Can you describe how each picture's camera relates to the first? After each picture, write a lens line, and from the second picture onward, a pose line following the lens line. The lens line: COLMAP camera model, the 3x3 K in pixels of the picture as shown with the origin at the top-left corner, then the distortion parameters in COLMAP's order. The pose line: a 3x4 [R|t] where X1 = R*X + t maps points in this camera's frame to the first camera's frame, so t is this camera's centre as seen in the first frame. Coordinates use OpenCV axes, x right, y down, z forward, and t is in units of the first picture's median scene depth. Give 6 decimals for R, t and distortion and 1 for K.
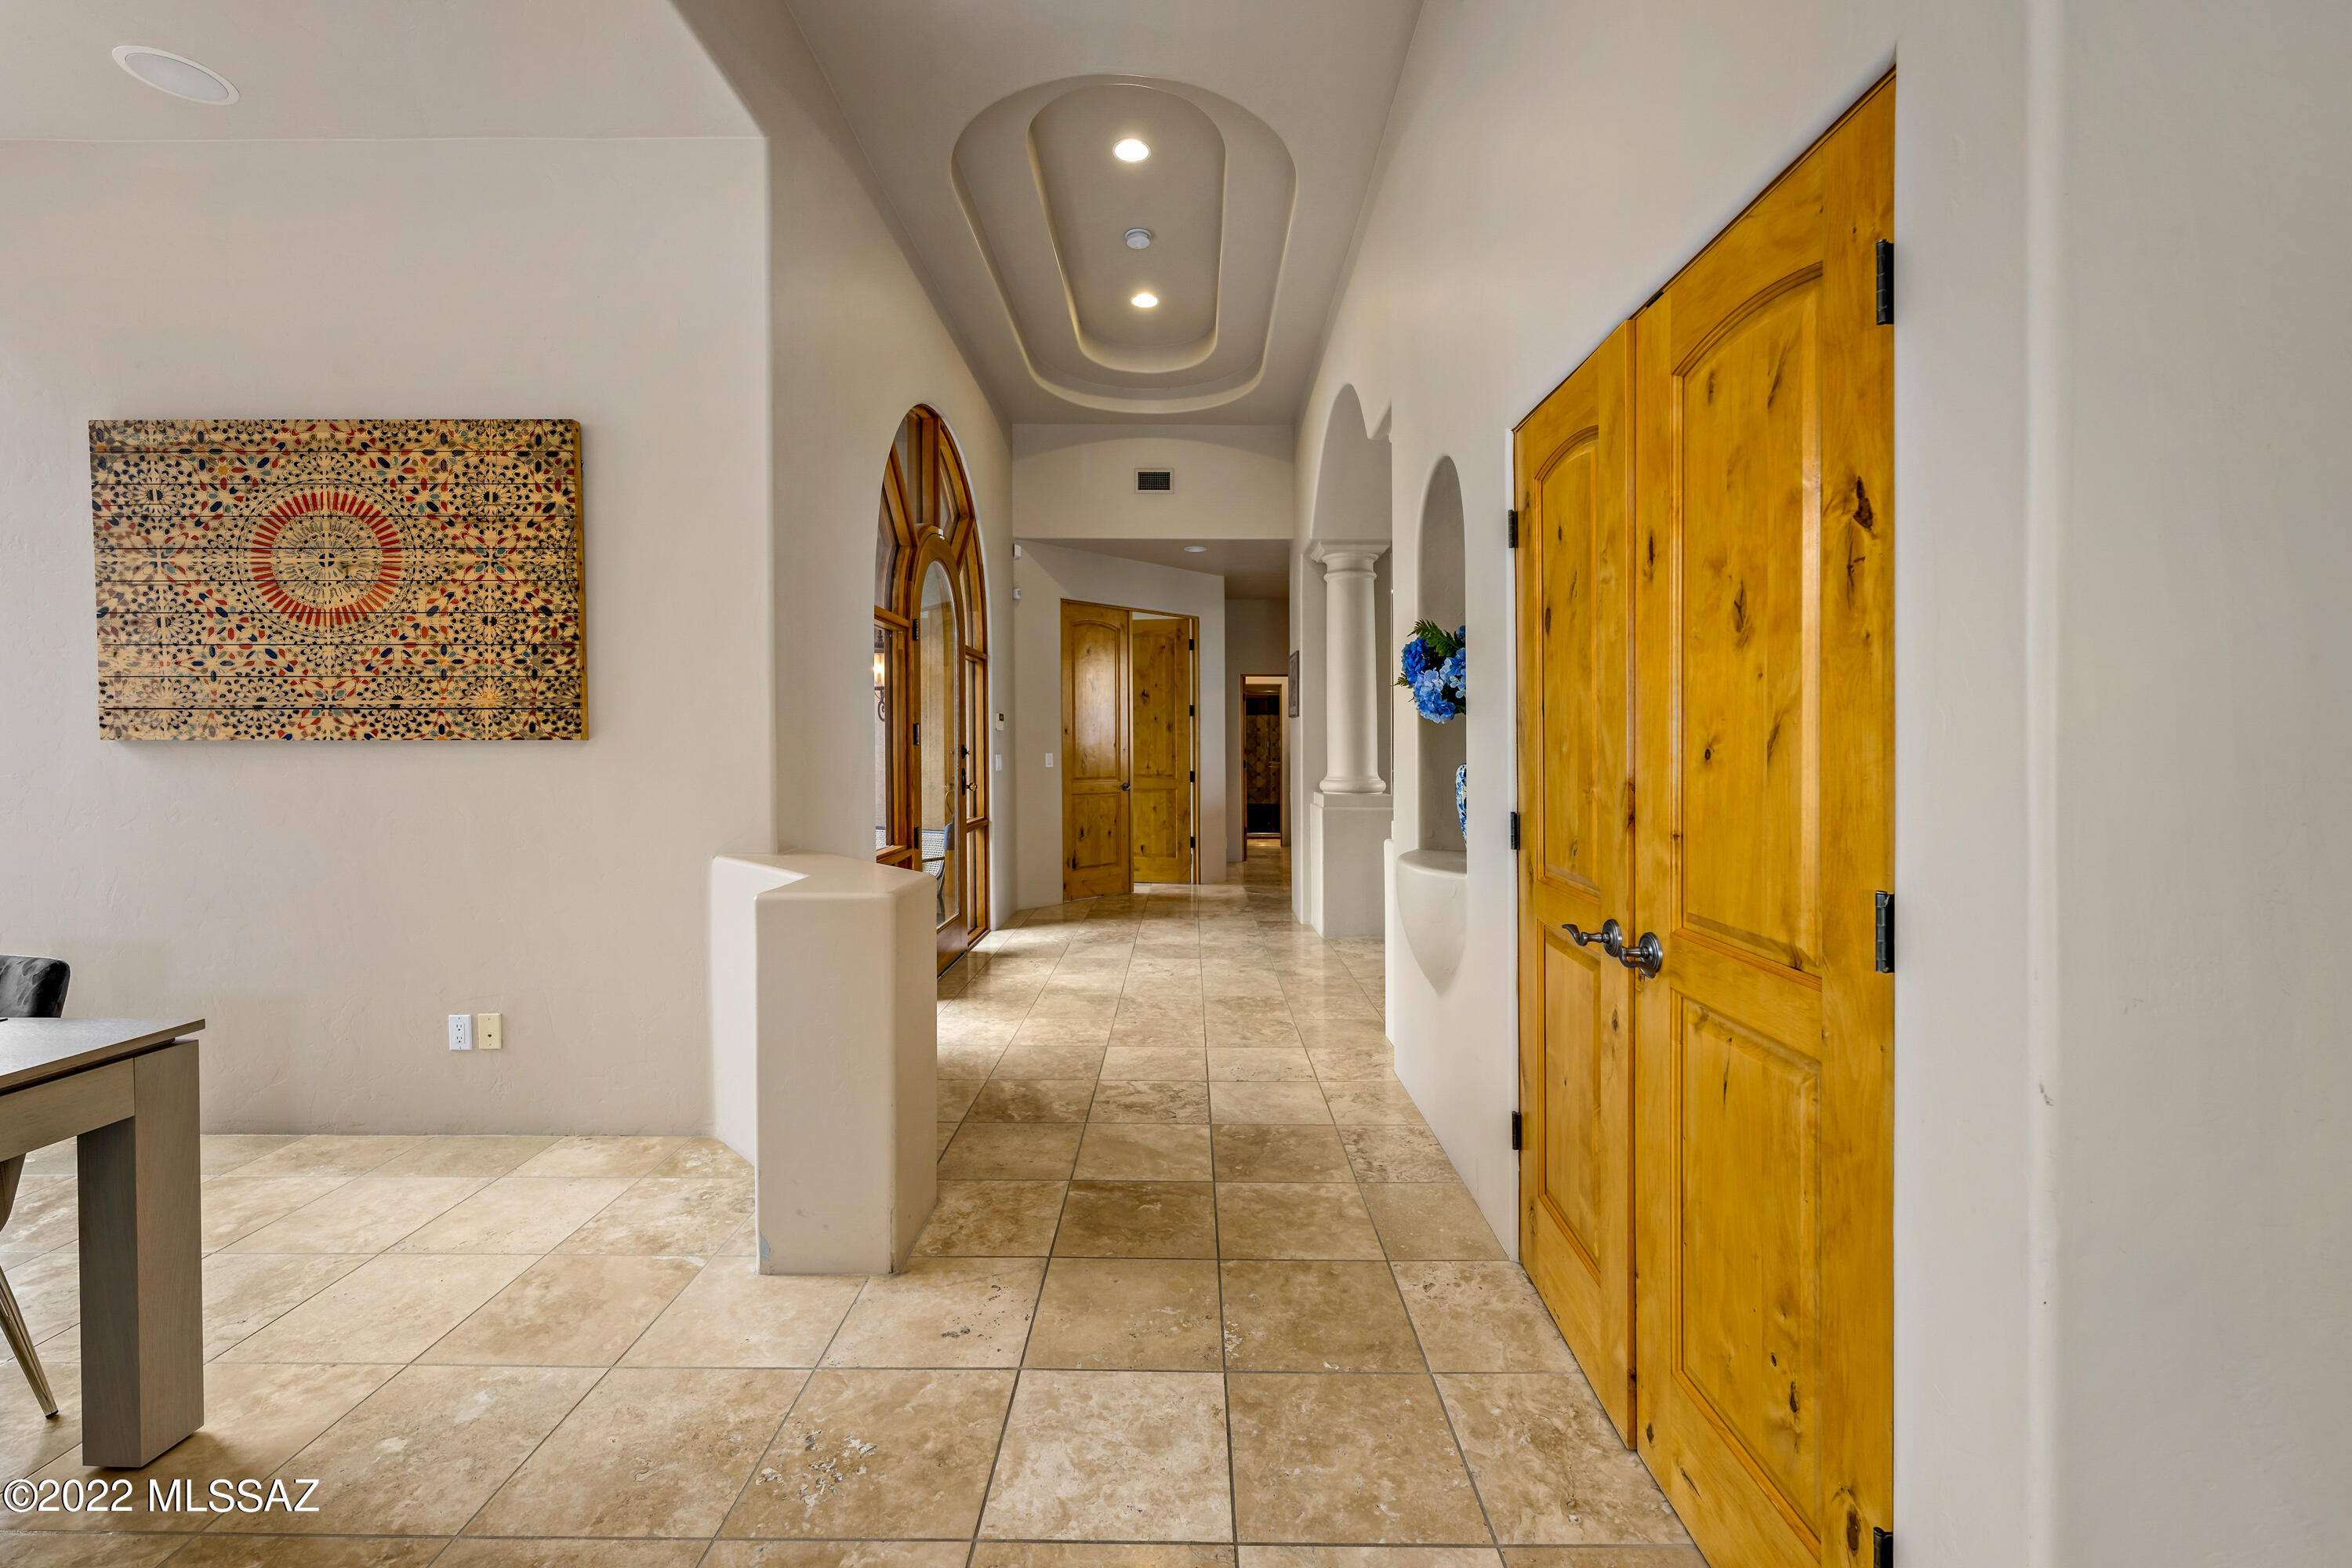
lens RADIAL K [[940.9, 0, 1195.9], [0, 940.9, 778.5], [0, 0, 1]] dist [0.002009, -0.001013]
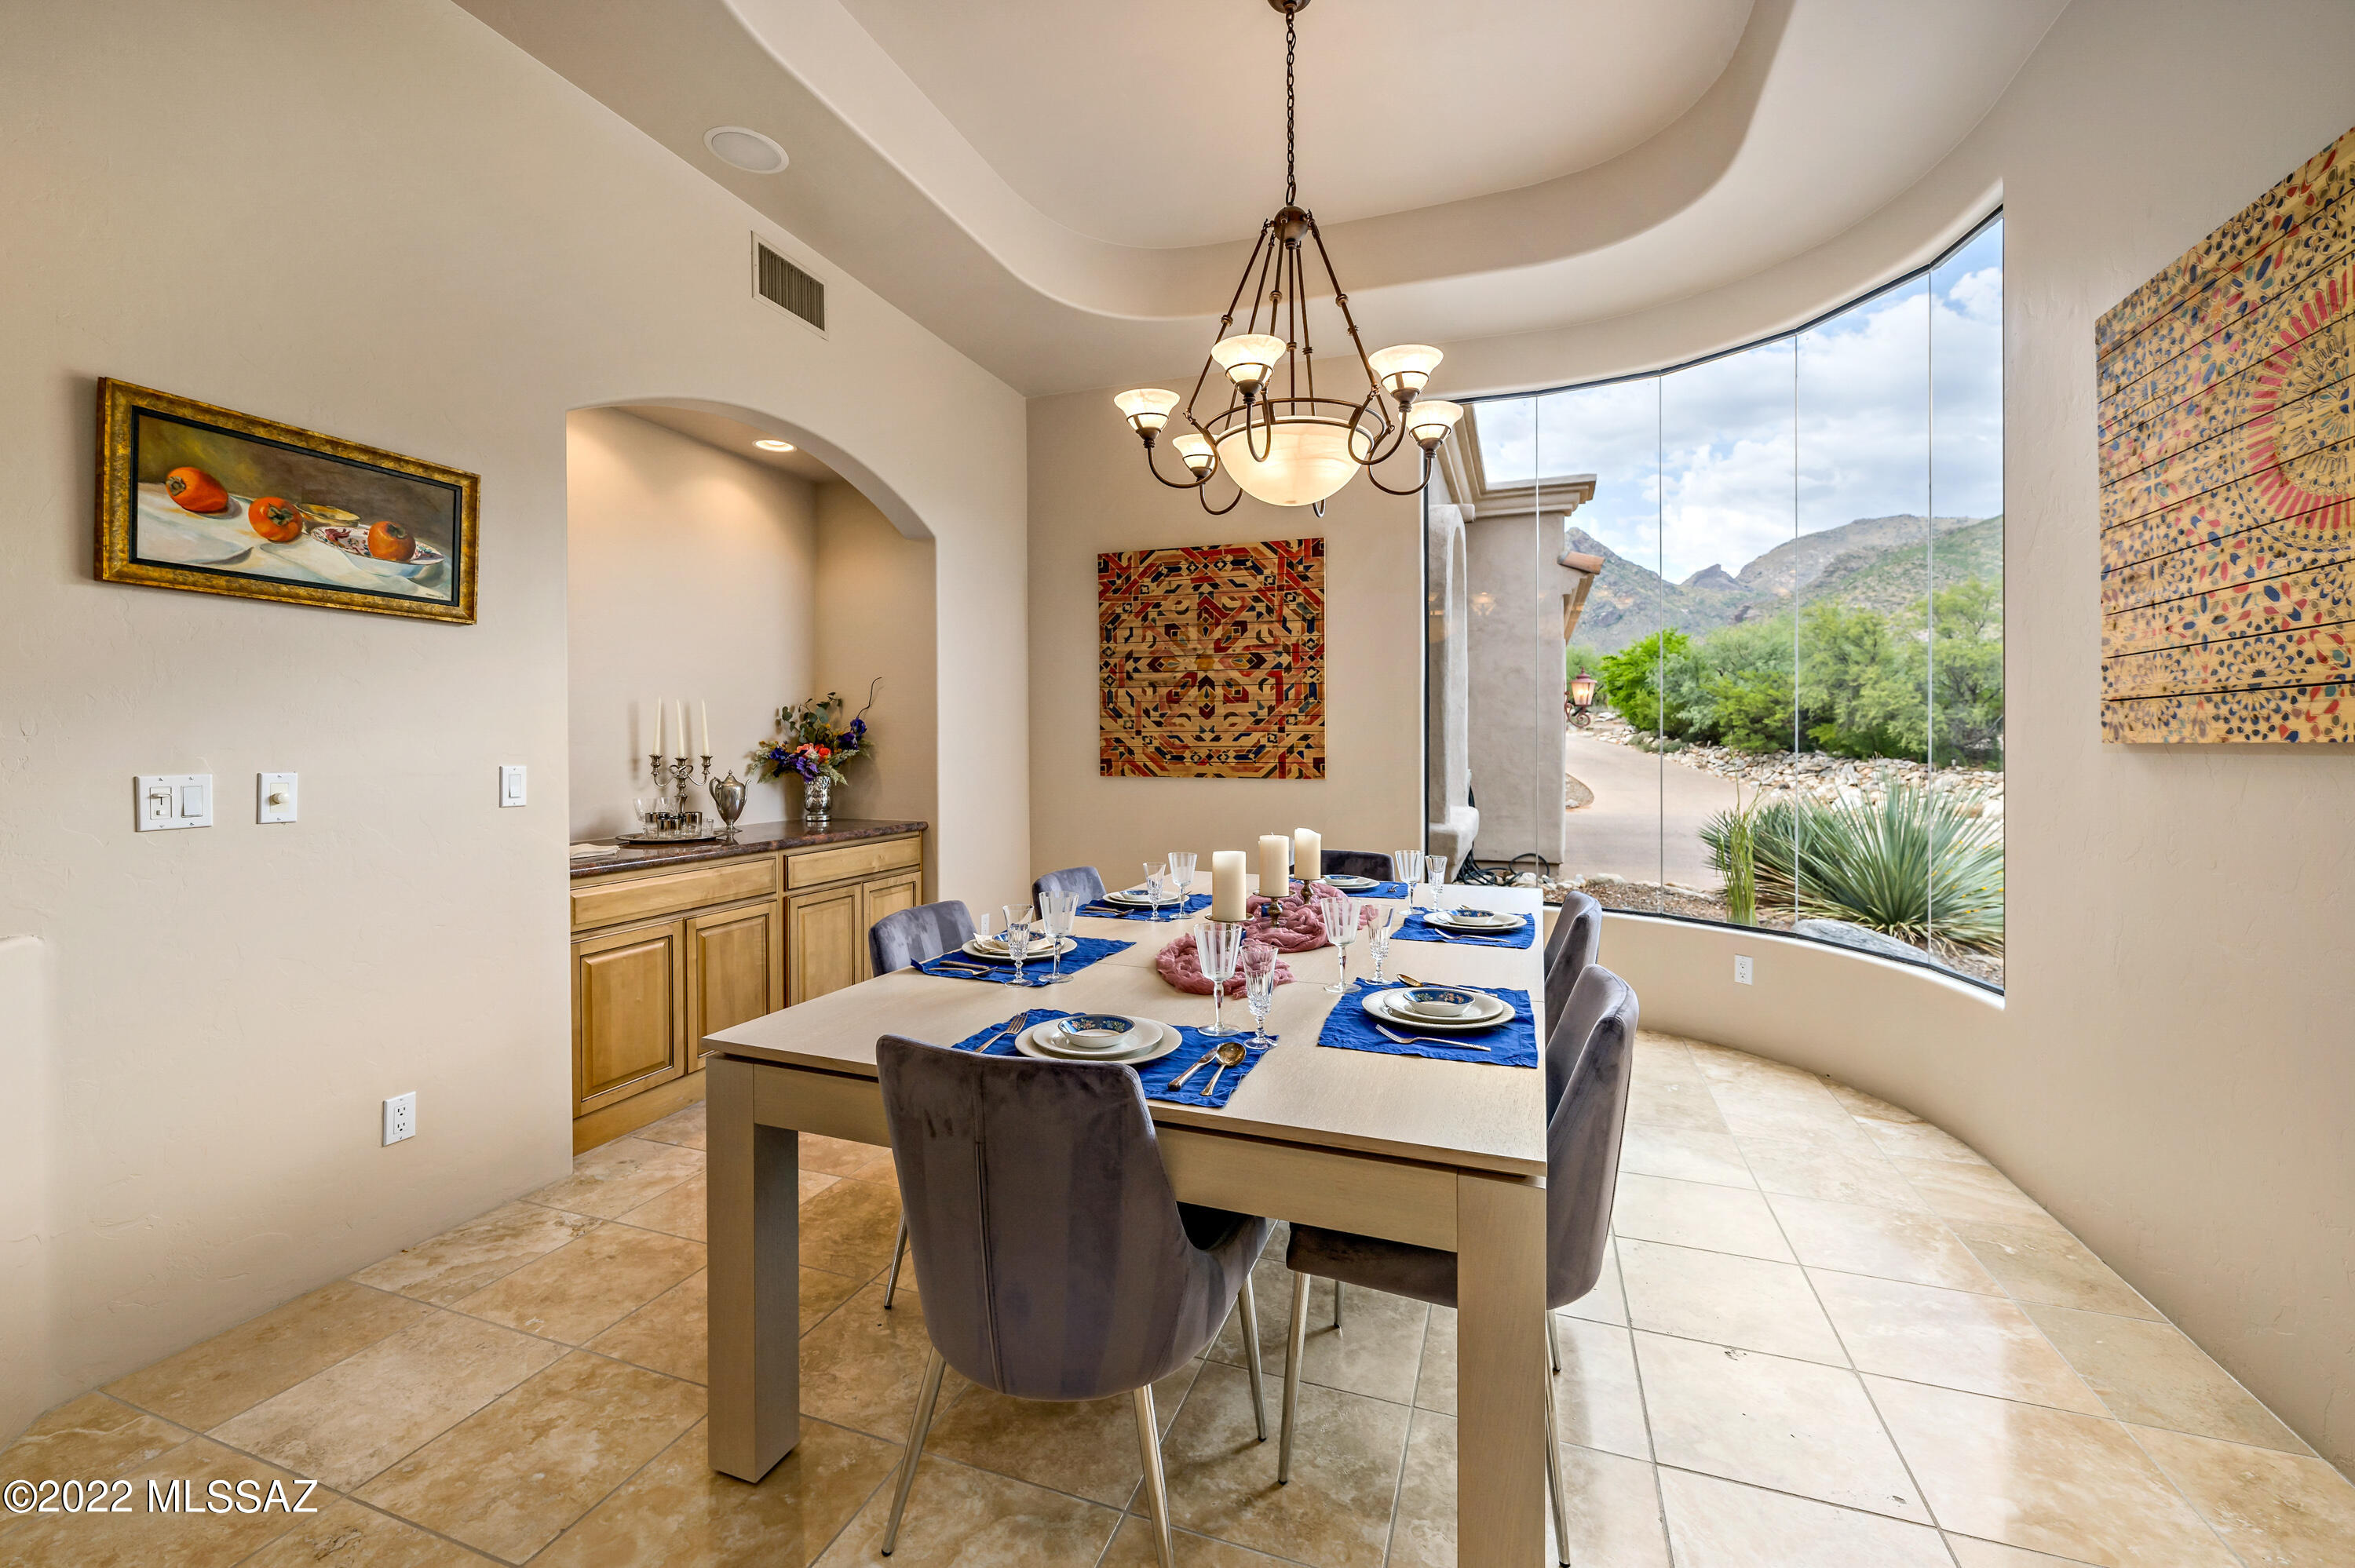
lens RADIAL K [[941.9, 0, 1171.4], [0, 941.9, 747.6], [0, 0, 1]] dist [0.002009, -0.001013]
pose [[-0.344729, 0.003529, -0.938696, -0.202151], [-0.037646, 0.999136, 0.017581, -0.022150], [0.937947, 0.041399, -0.344299, 0.569339]]
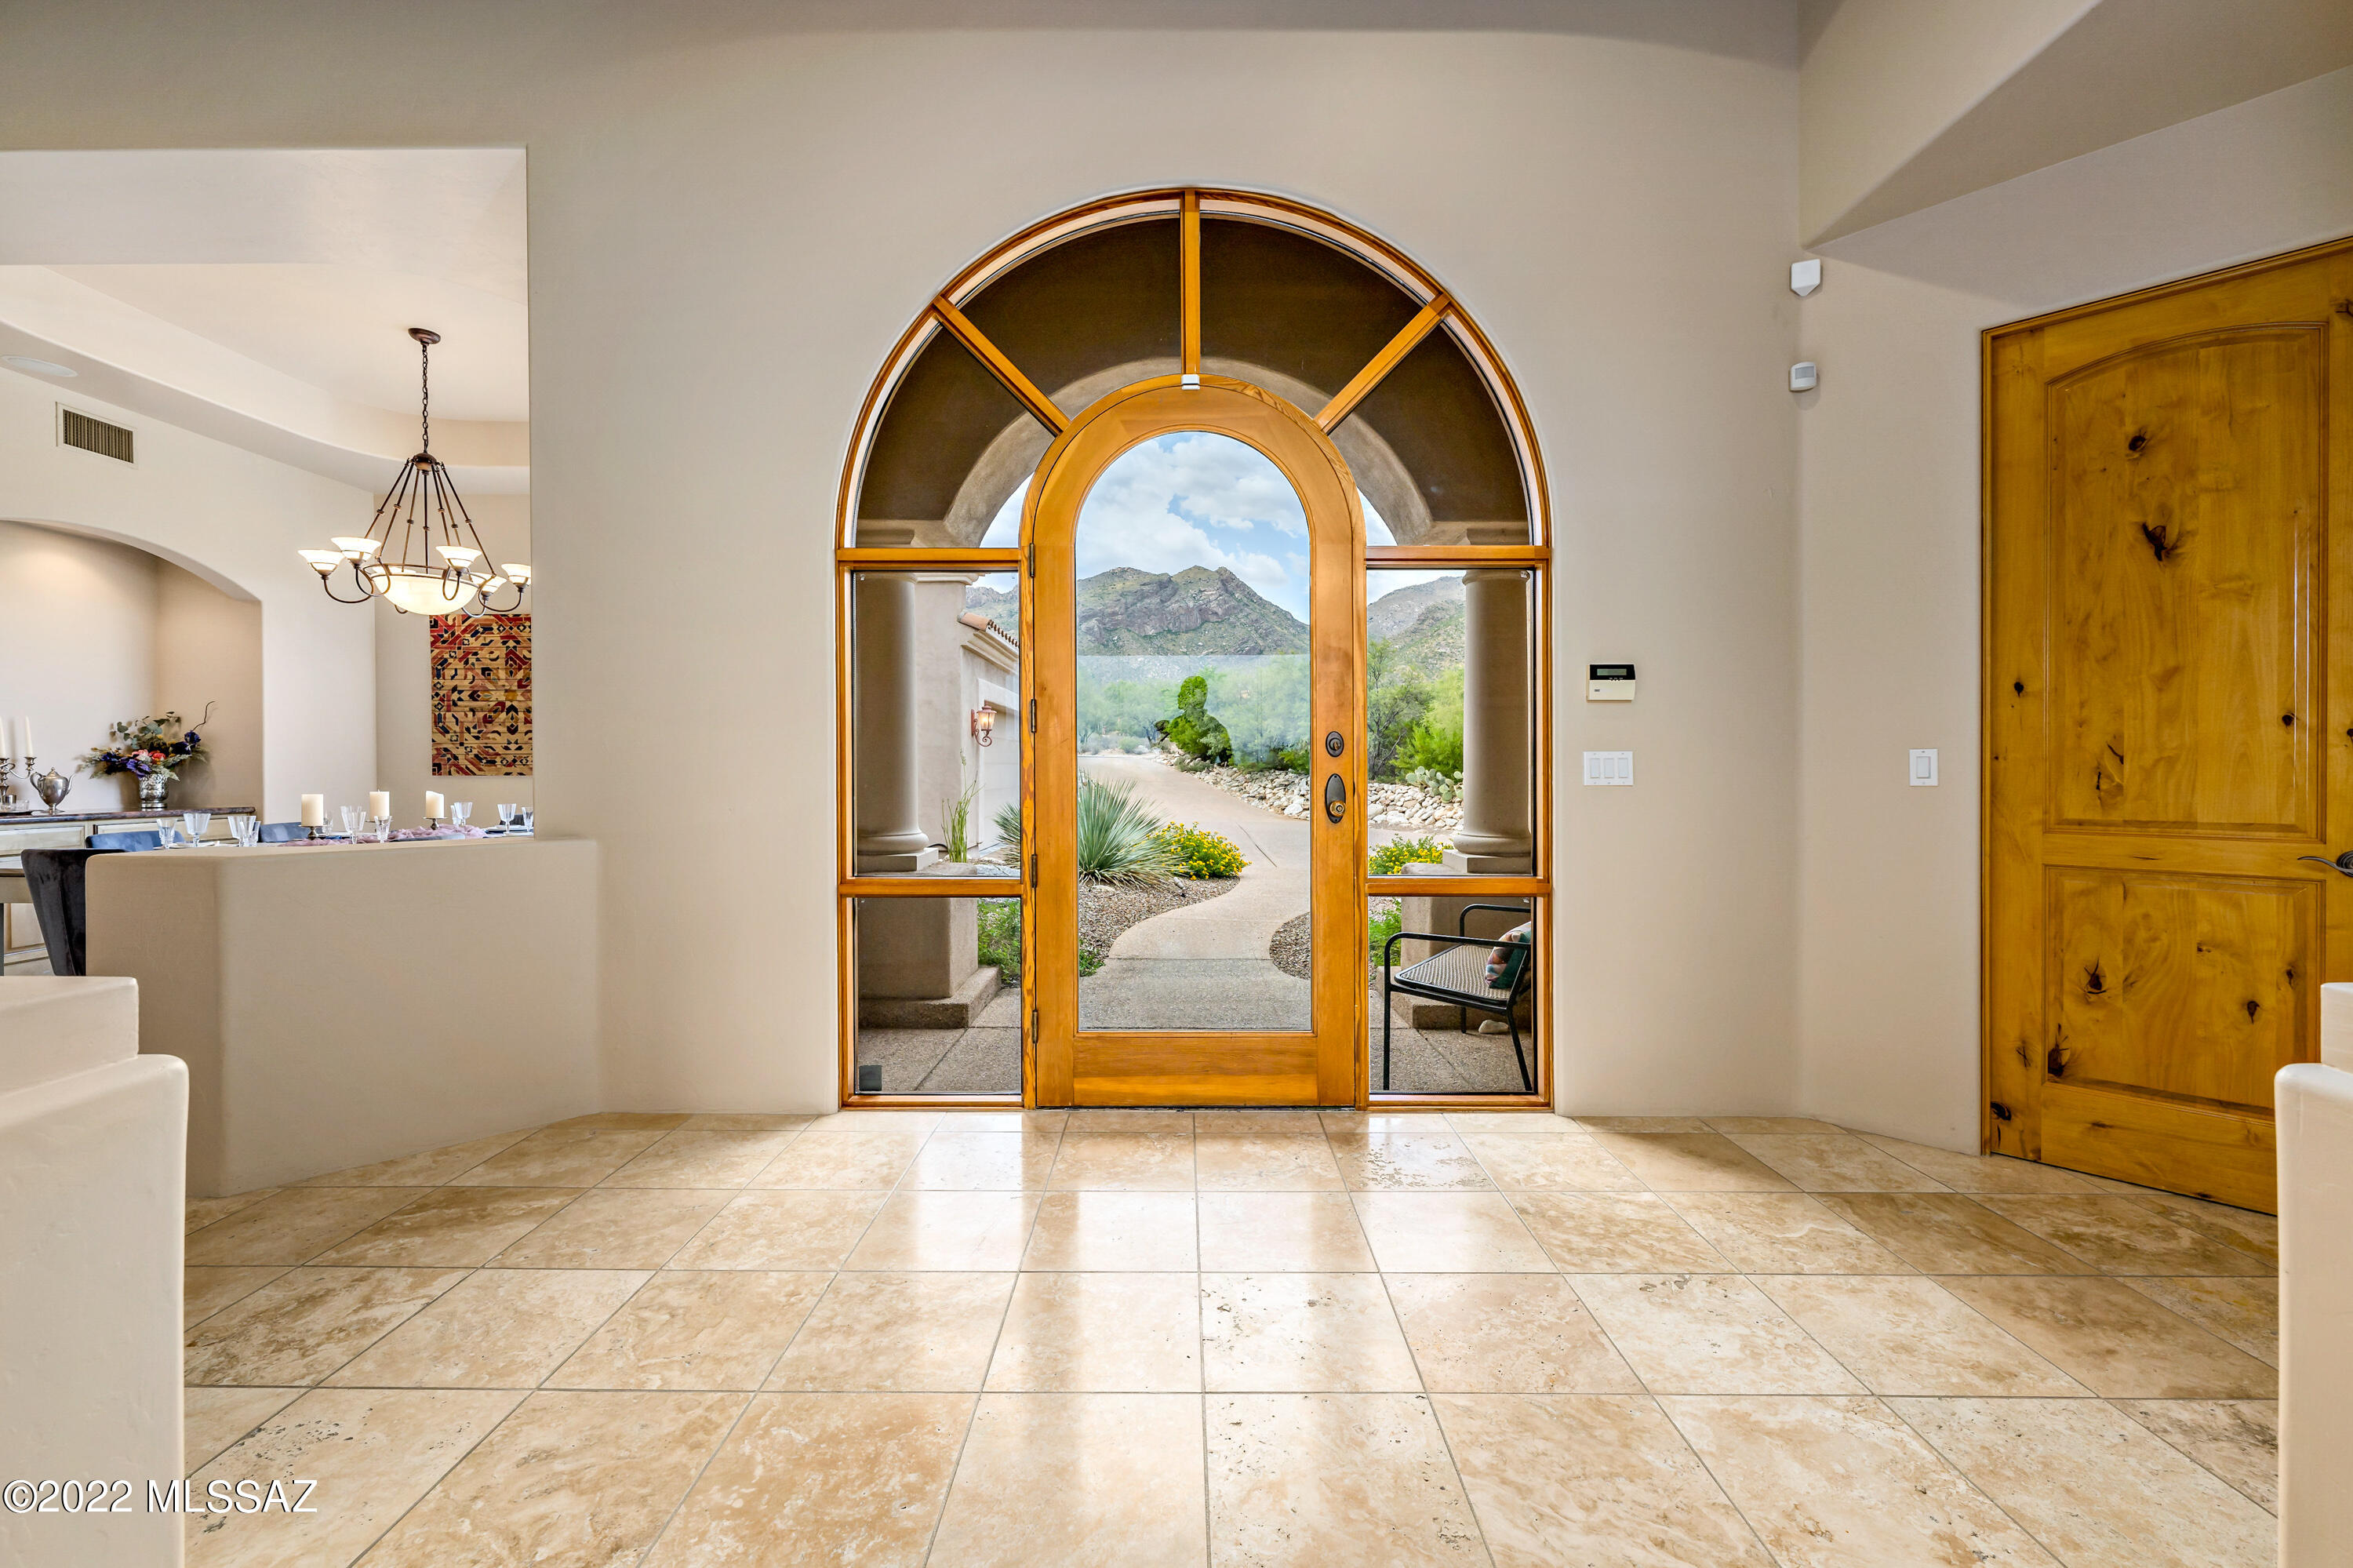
lens RADIAL K [[941.3, 0, 1152.0], [0, 941.3, 776.2], [0, 0, 1]] dist [0.002009, -0.001013]
pose [[-0.011612, 0.008935, -0.999893, 0.592004], [-0.035683, 0.999319, 0.009344, -0.020274], [0.999296, 0.035788, -0.011286, 1.710160]]
